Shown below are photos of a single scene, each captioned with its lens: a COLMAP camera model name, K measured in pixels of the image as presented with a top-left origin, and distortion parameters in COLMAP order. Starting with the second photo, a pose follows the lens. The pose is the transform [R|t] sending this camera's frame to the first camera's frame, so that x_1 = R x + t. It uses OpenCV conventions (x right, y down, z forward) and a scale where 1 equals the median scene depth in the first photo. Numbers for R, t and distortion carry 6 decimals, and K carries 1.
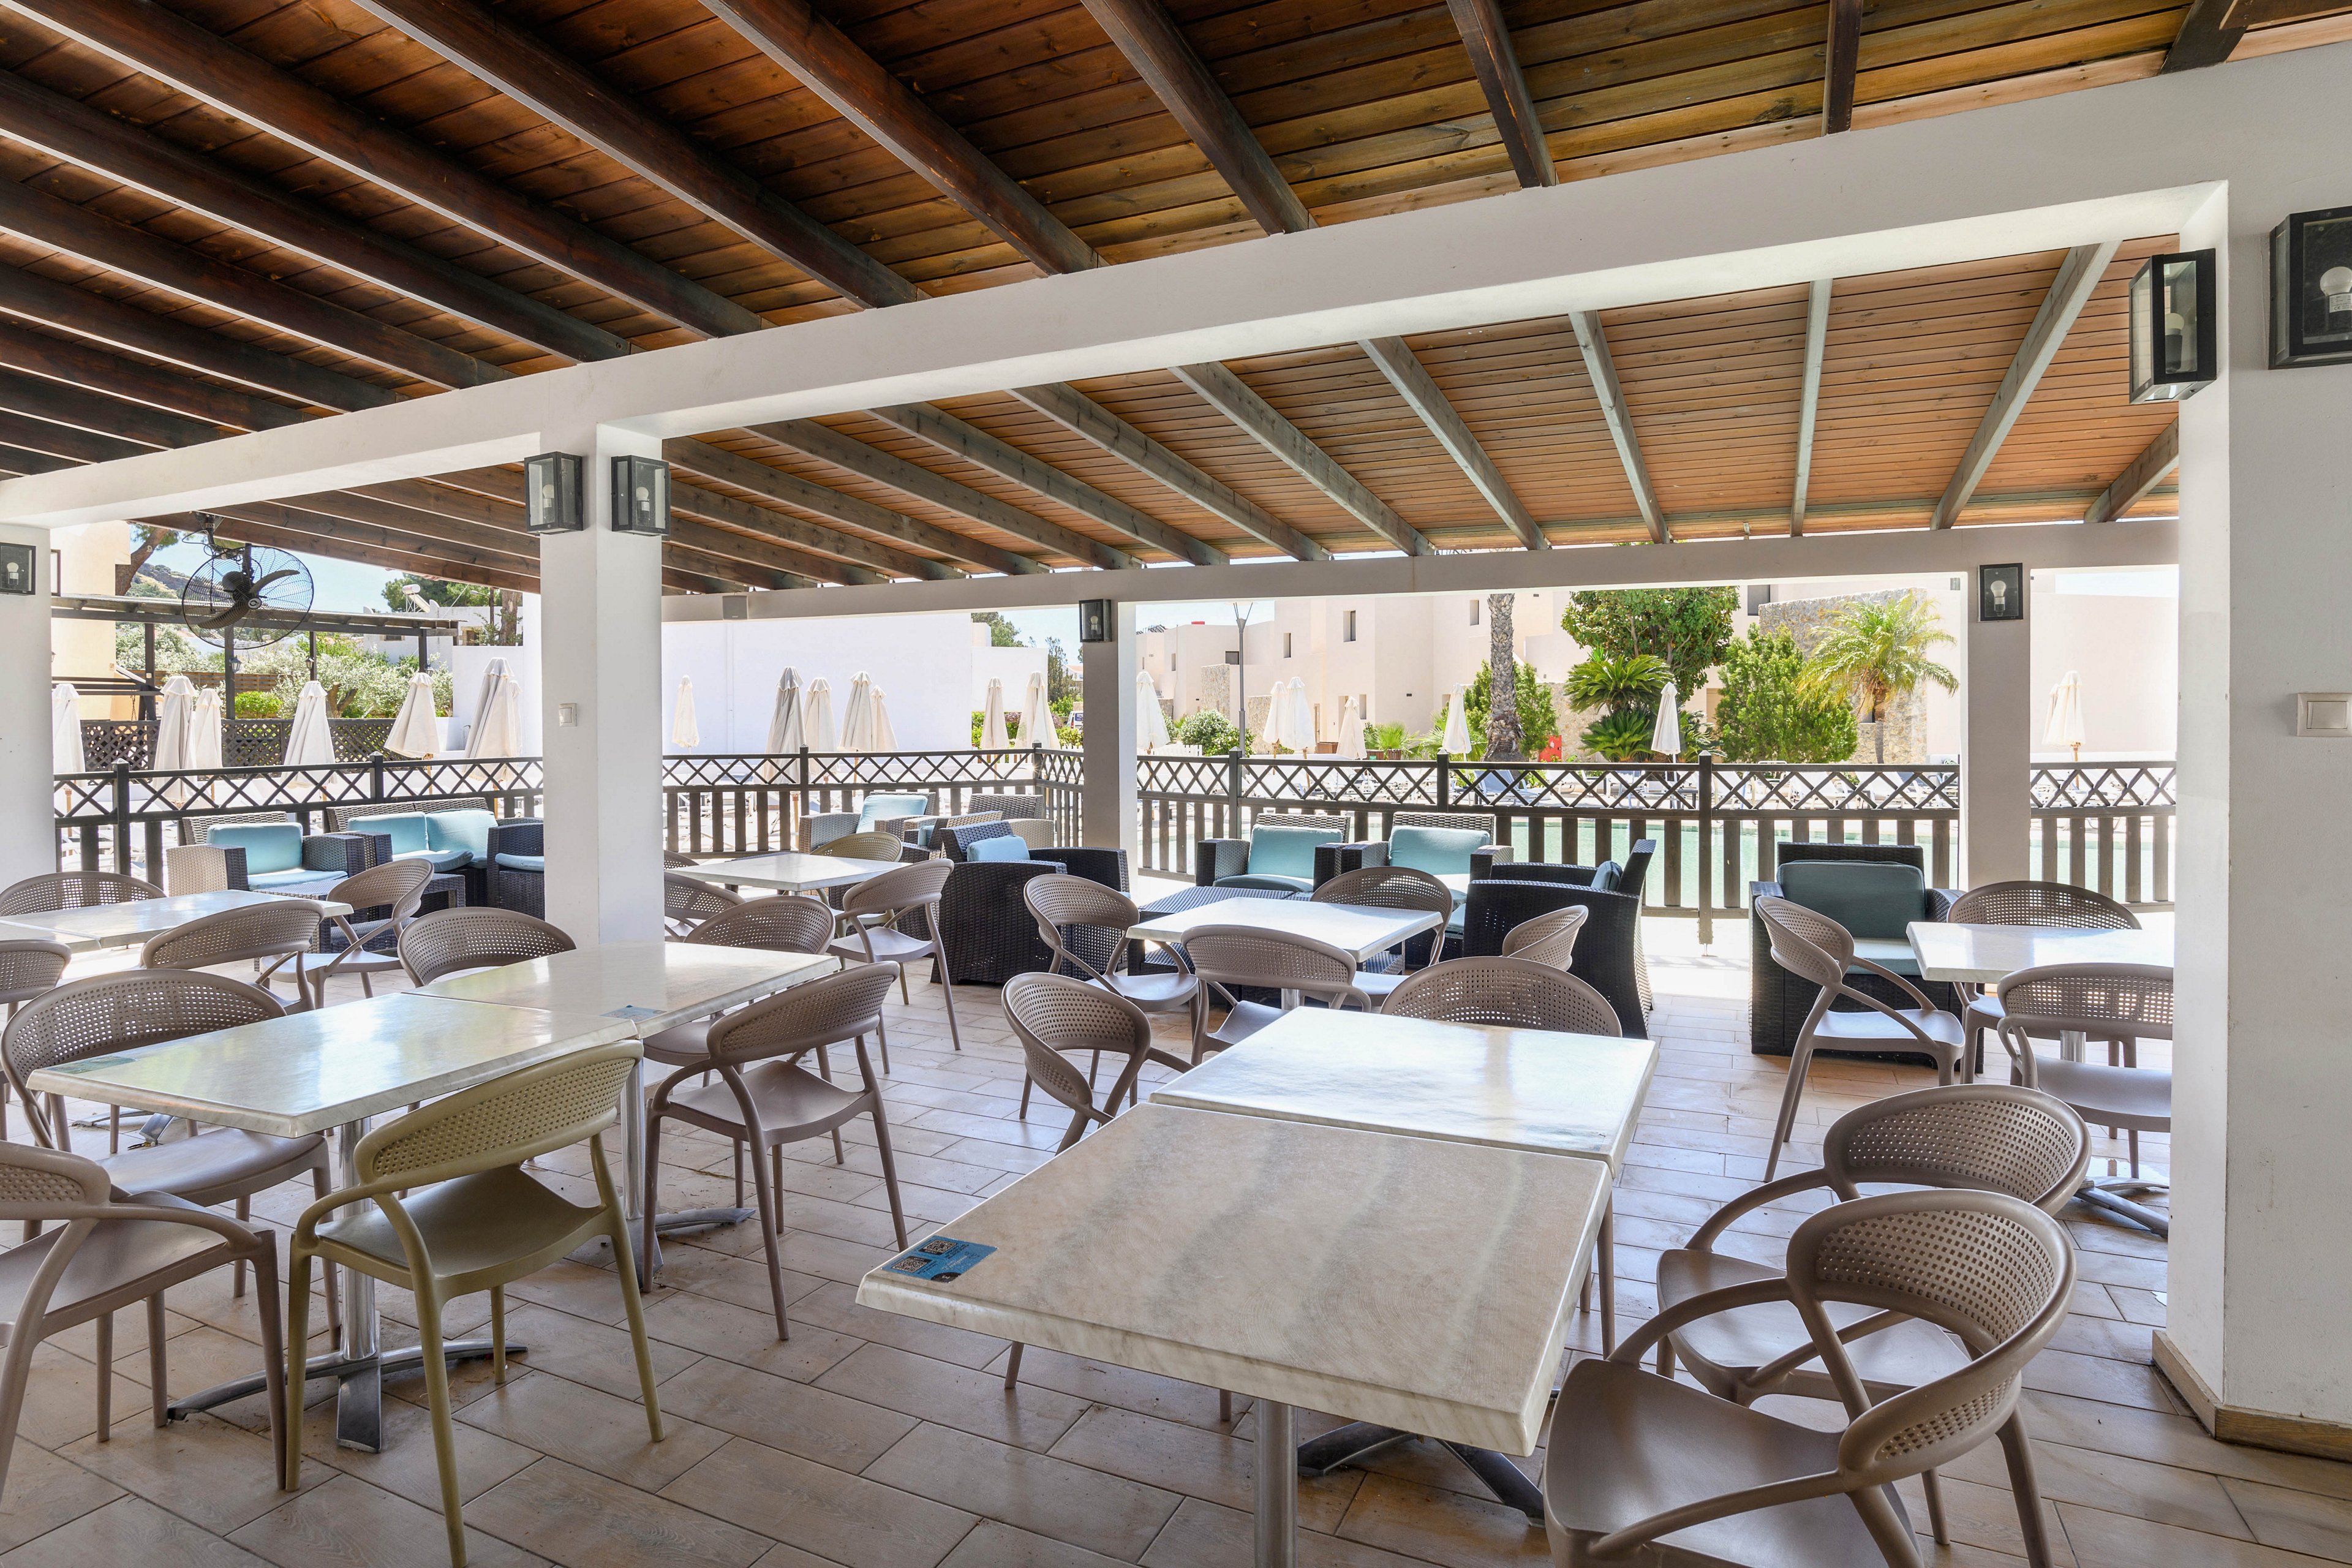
lens RADIAL K [[1236.7, 0, 1163.5], [0, 1236.7, 739.0], [0, 0, 1]] dist [-0.026586, 0.000470]
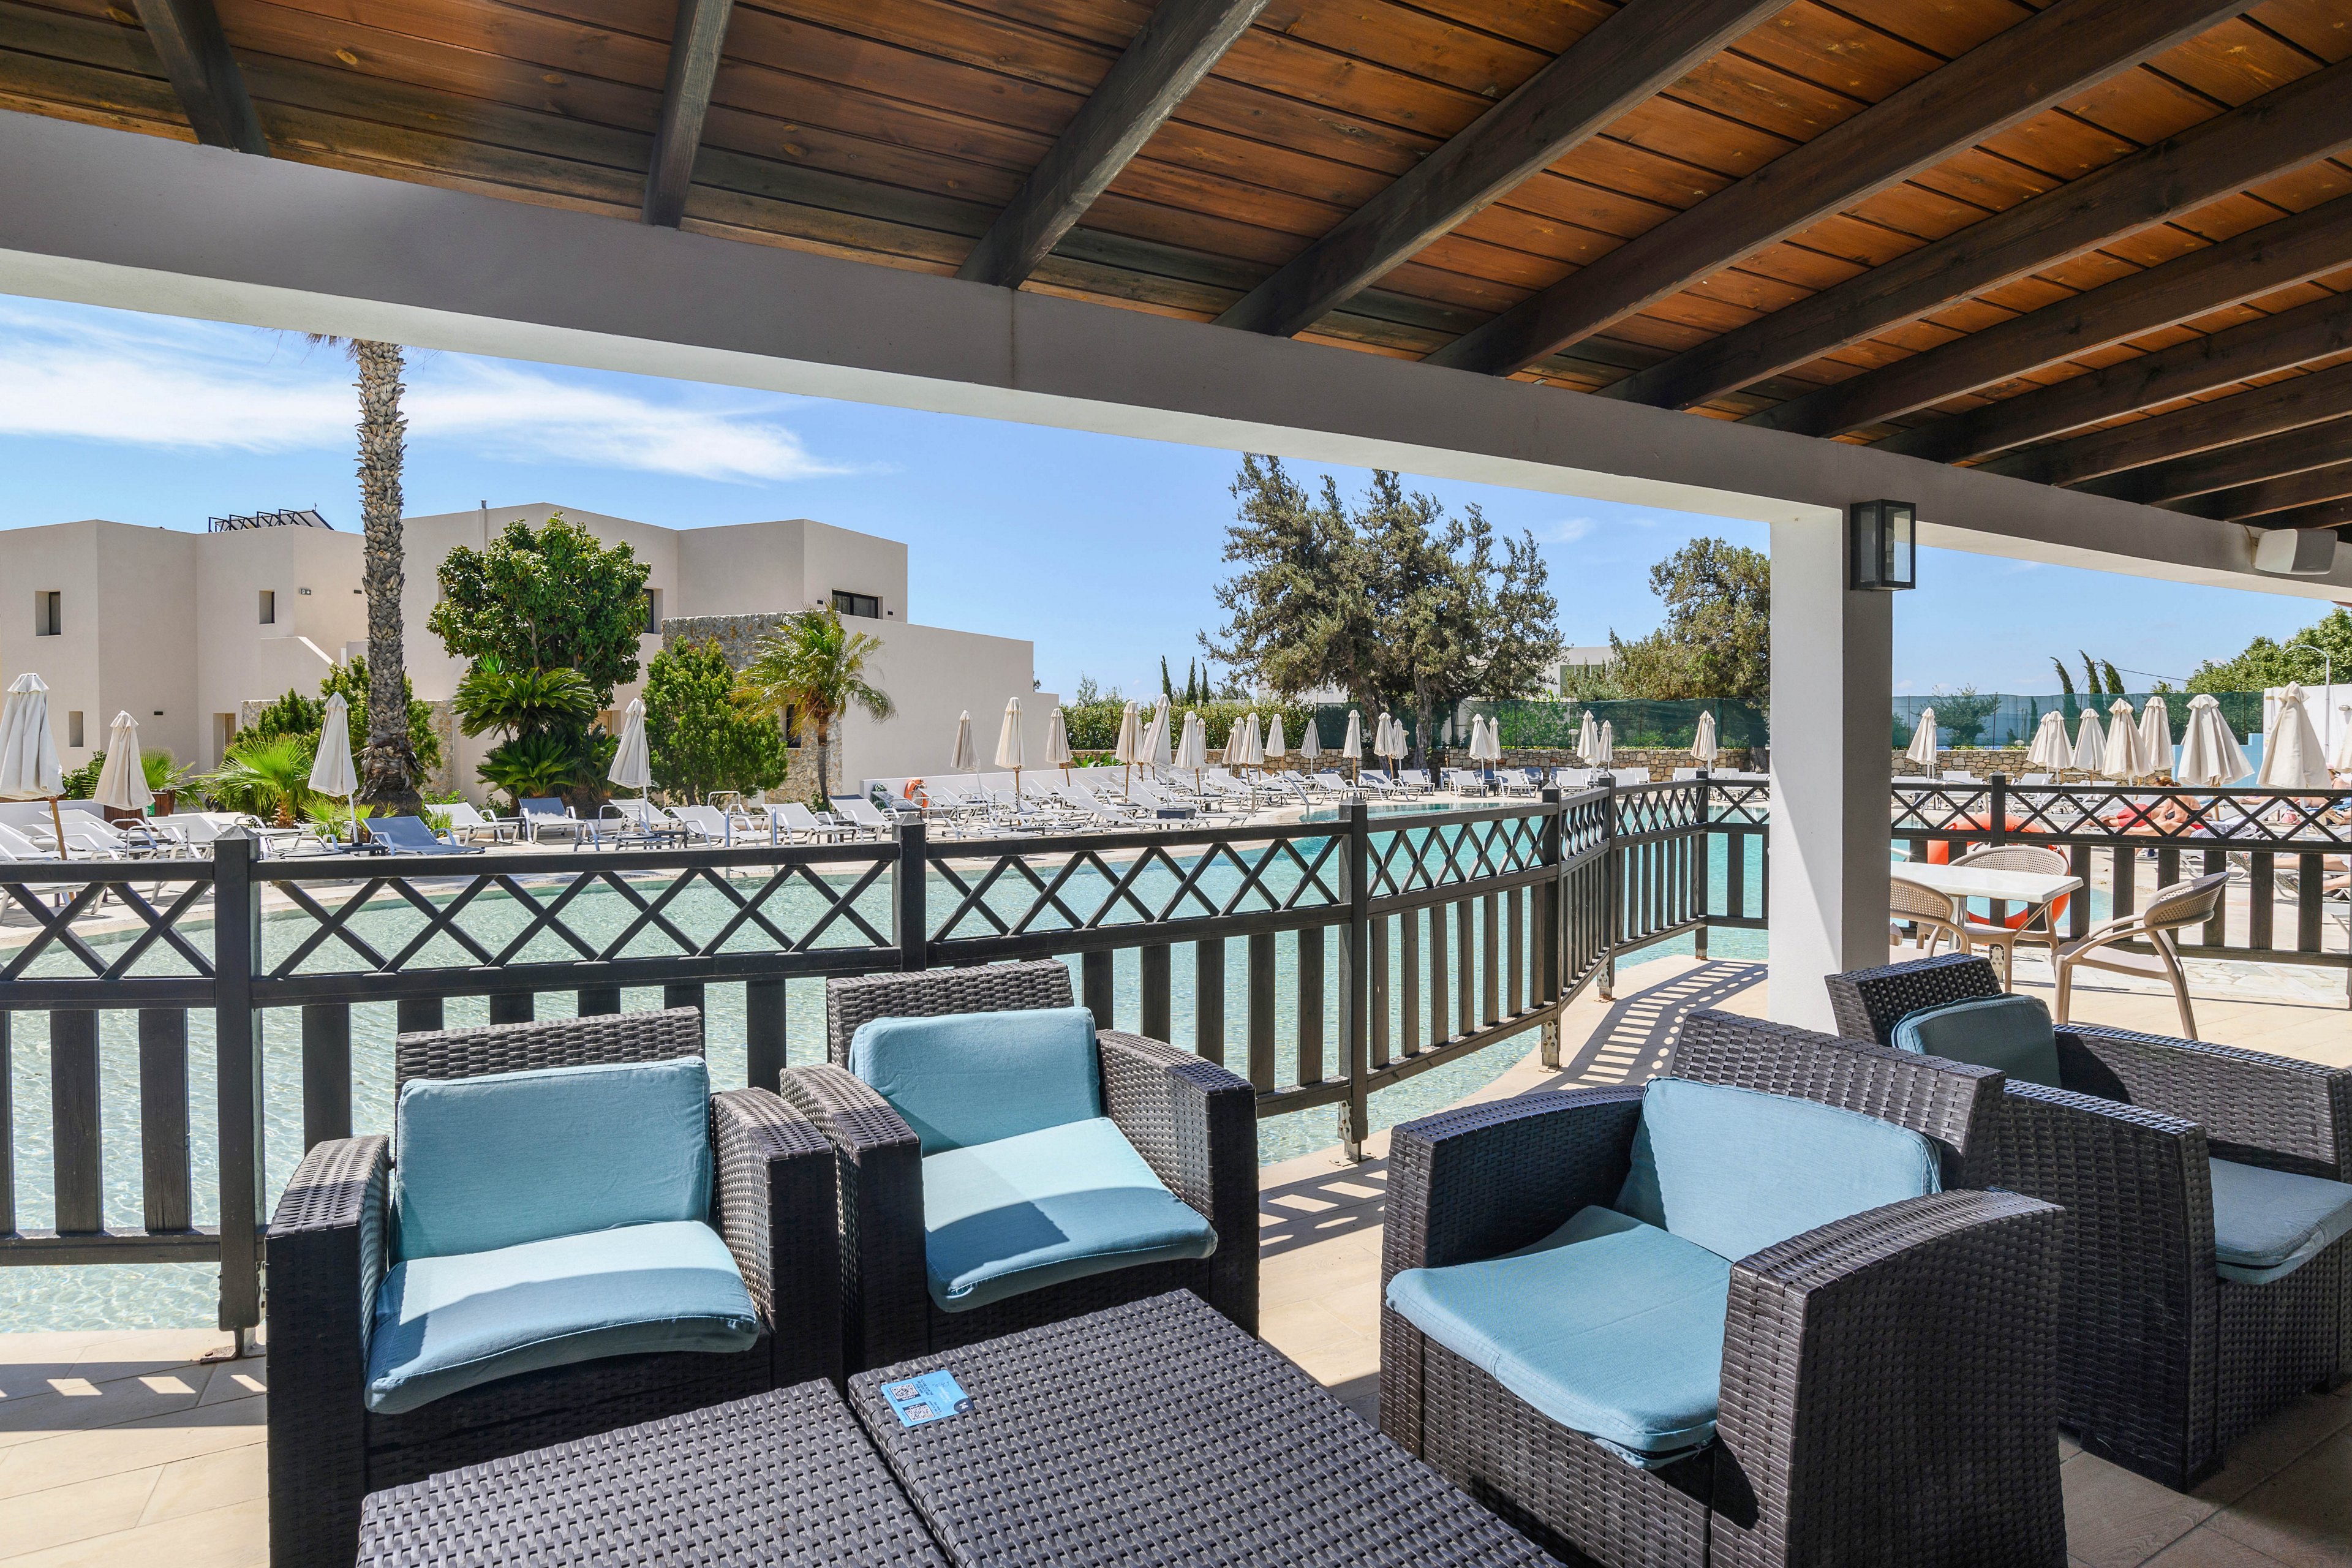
lens RADIAL K [[1236.7, 0, 1163.5], [0, 1236.7, 739.0], [0, 0, 1]] dist [-0.026586, 0.000470]
pose [[0.607735, 0.002279, 0.794136, -0.015104], [0.014614, 0.999794, -0.014054, -0.002739], [-0.794005, 0.020147, 0.607577, 0.192168]]
